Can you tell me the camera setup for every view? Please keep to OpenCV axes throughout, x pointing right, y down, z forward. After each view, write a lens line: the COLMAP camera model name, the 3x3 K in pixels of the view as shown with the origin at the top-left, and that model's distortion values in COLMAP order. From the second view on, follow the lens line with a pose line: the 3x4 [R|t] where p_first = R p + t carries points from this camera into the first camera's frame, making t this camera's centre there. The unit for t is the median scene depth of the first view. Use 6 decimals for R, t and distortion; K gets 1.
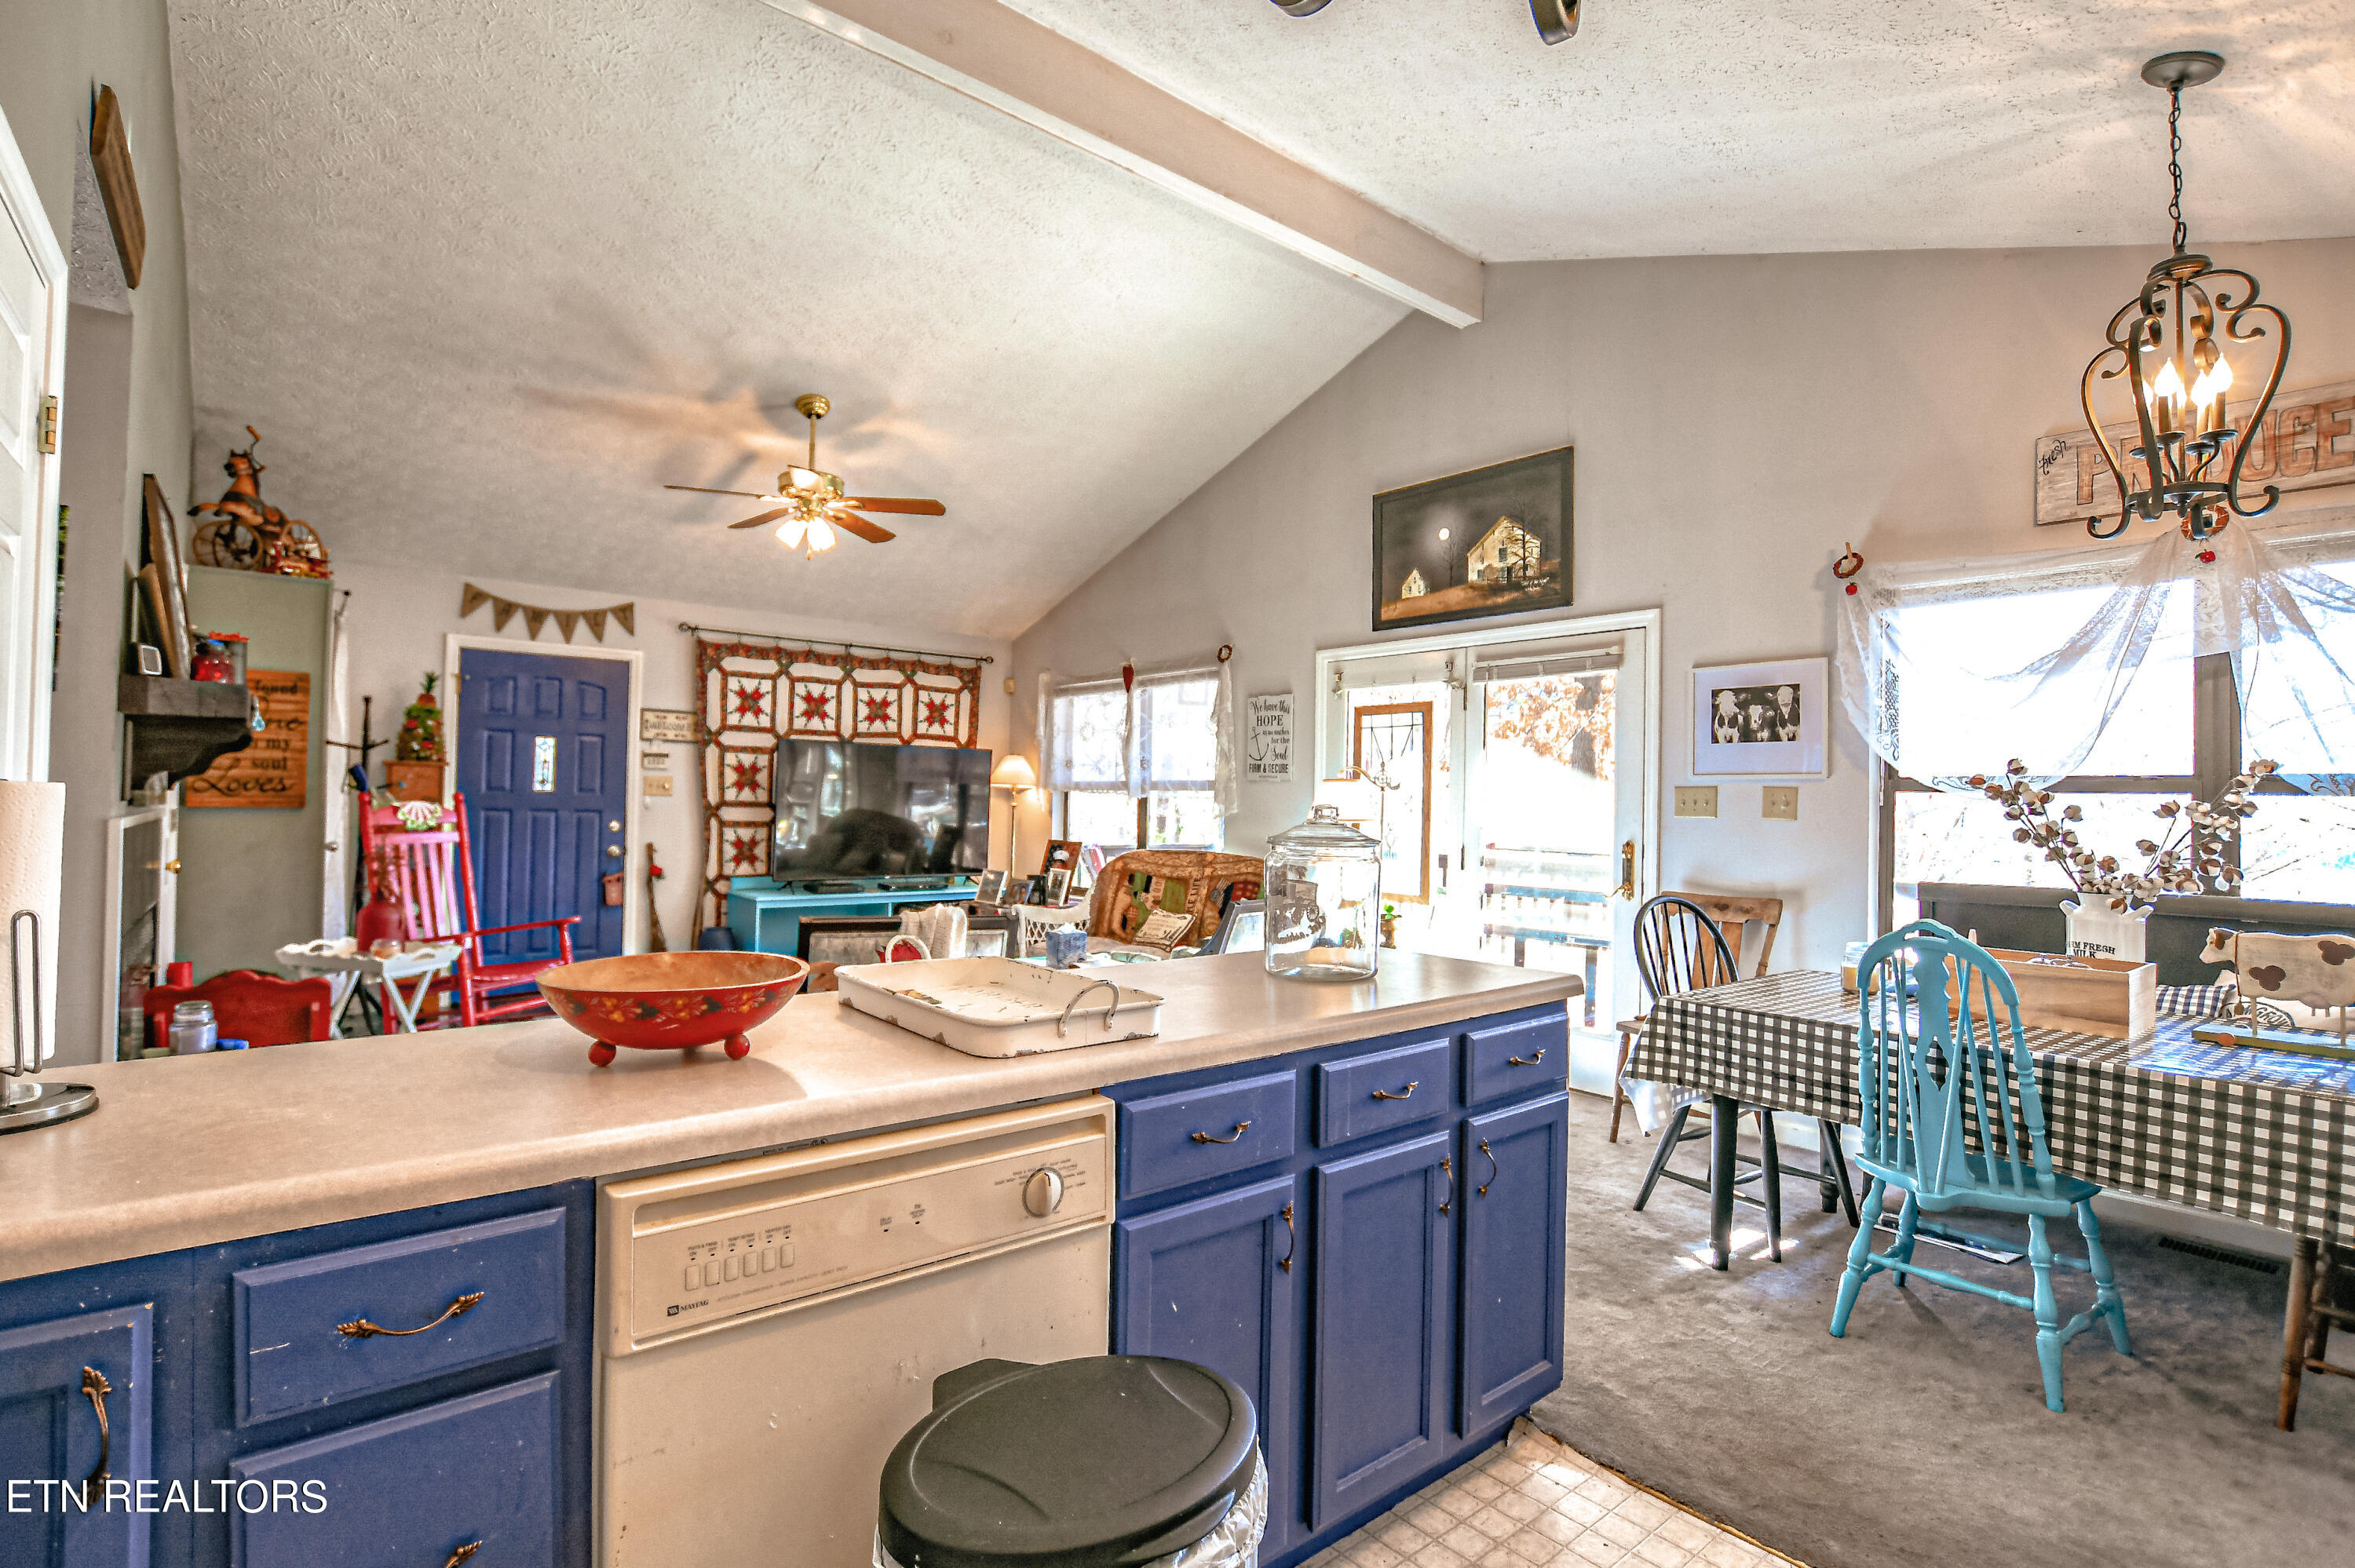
lens RADIAL K [[1092.3, 0, 1169.6], [0, 1092.3, 781.6], [0, 0, 1]] dist [-0.028246, 0.001933]
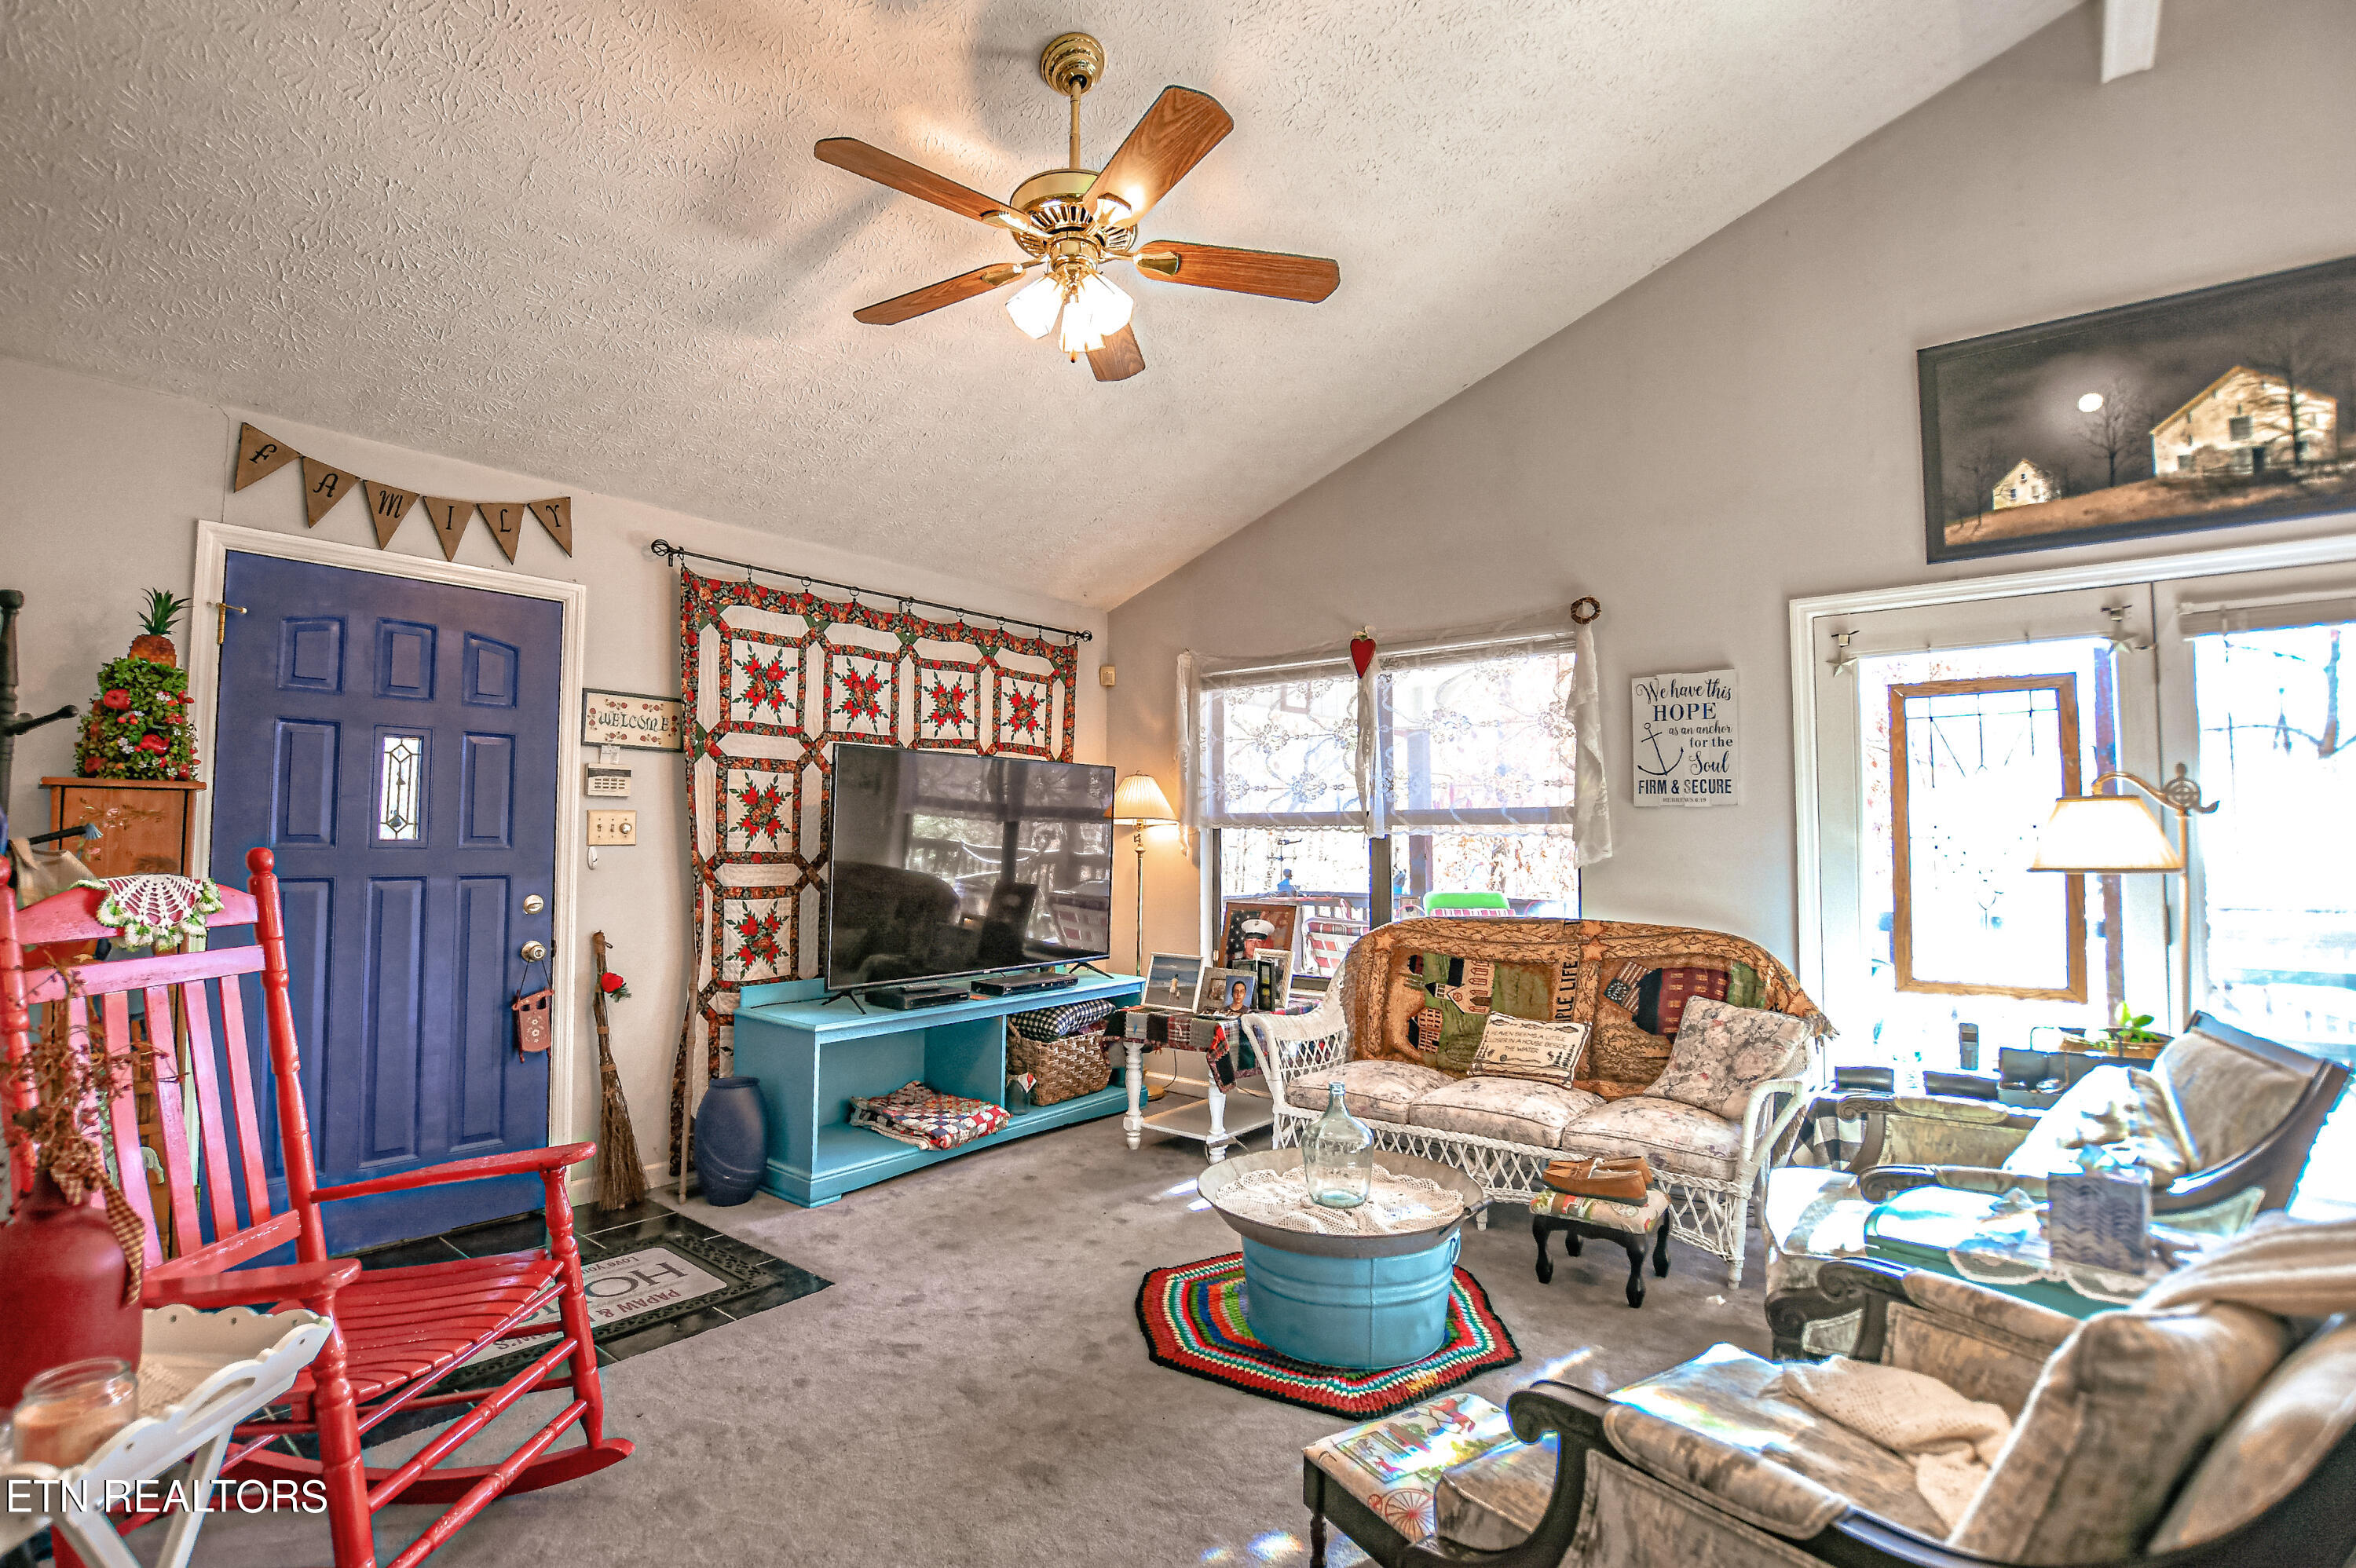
lens RADIAL K [[1092.8, 0, 1170.1], [0, 1092.8, 781.6], [0, 0, 1]] dist [-0.028246, 0.001933]
pose [[0.980678, -0.005860, 0.195540, -0.315106], [0.012509, 0.999384, -0.032785, 0.002064], [-0.195227, 0.034597, 0.980148, 0.420194]]
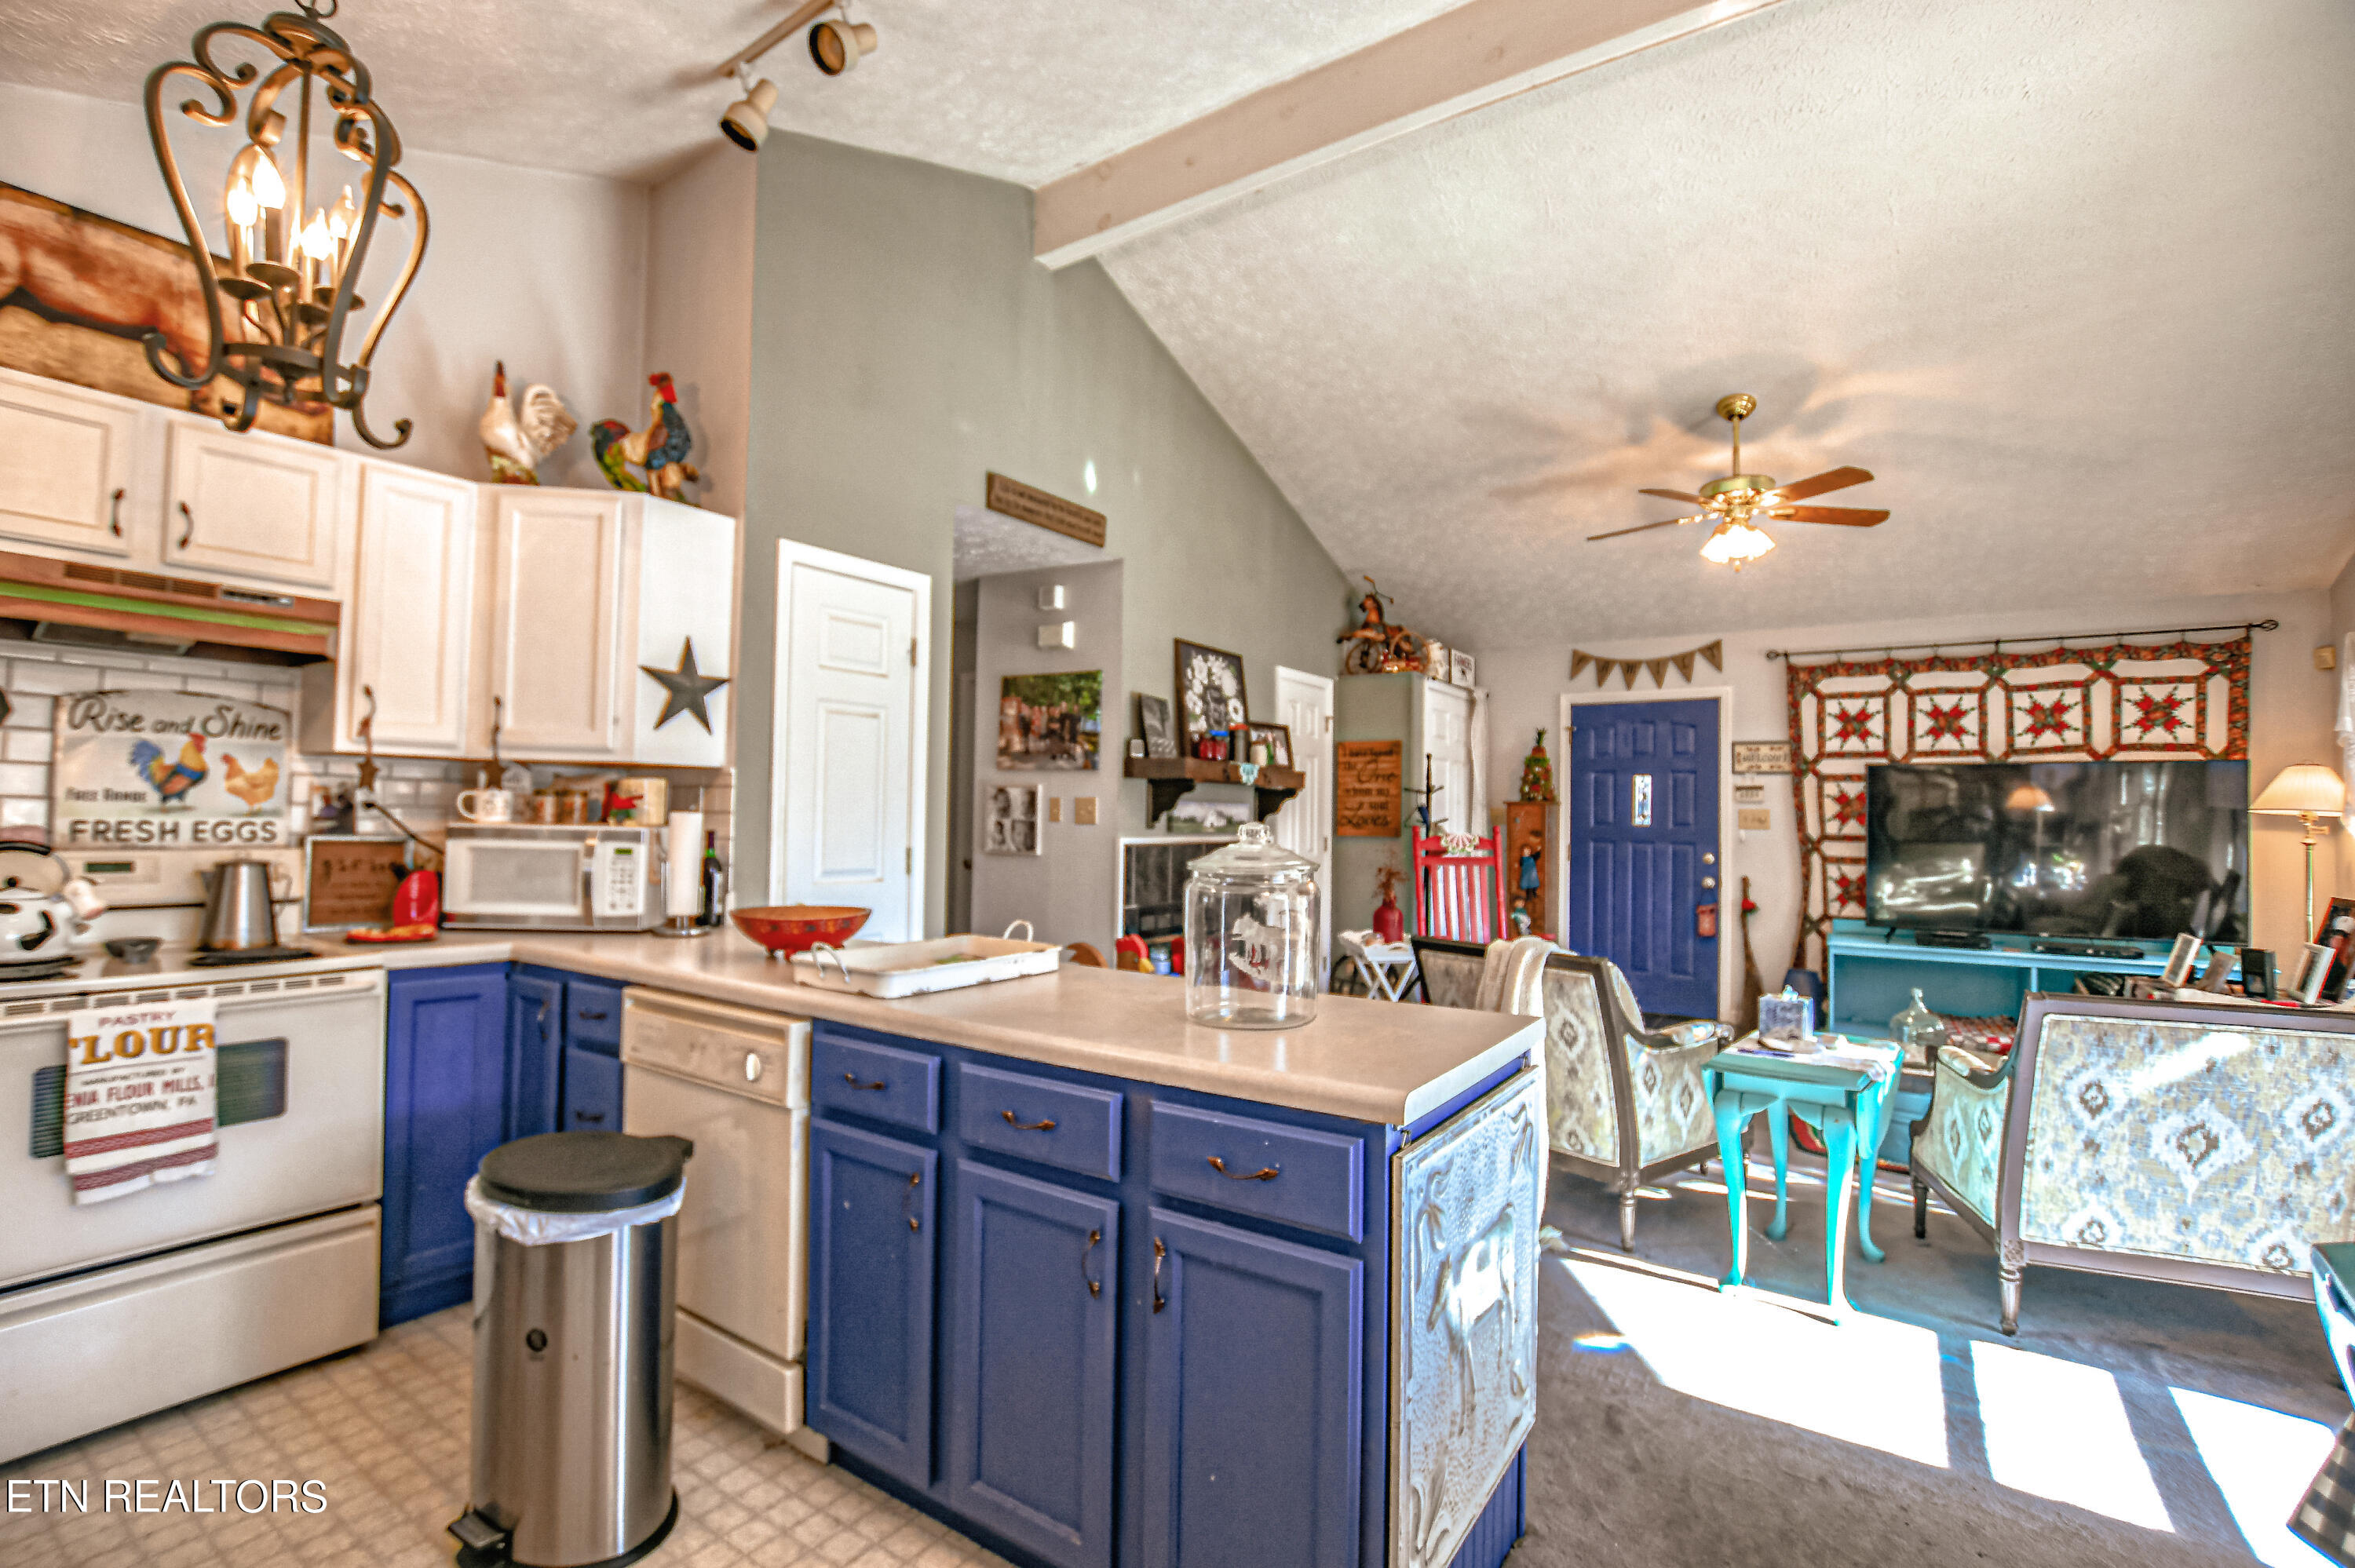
lens RADIAL K [[1053.6, 0, 1162.5], [0, 1053.6, 785.2], [0, 0, 1]] dist [-0.019138, 0.000119]
pose [[0.287998, -0.041011, -0.956752, 0.301918], [0.009042, 0.999155, -0.040106, 0.006911], [0.957588, 0.002899, 0.288125, 0.222823]]
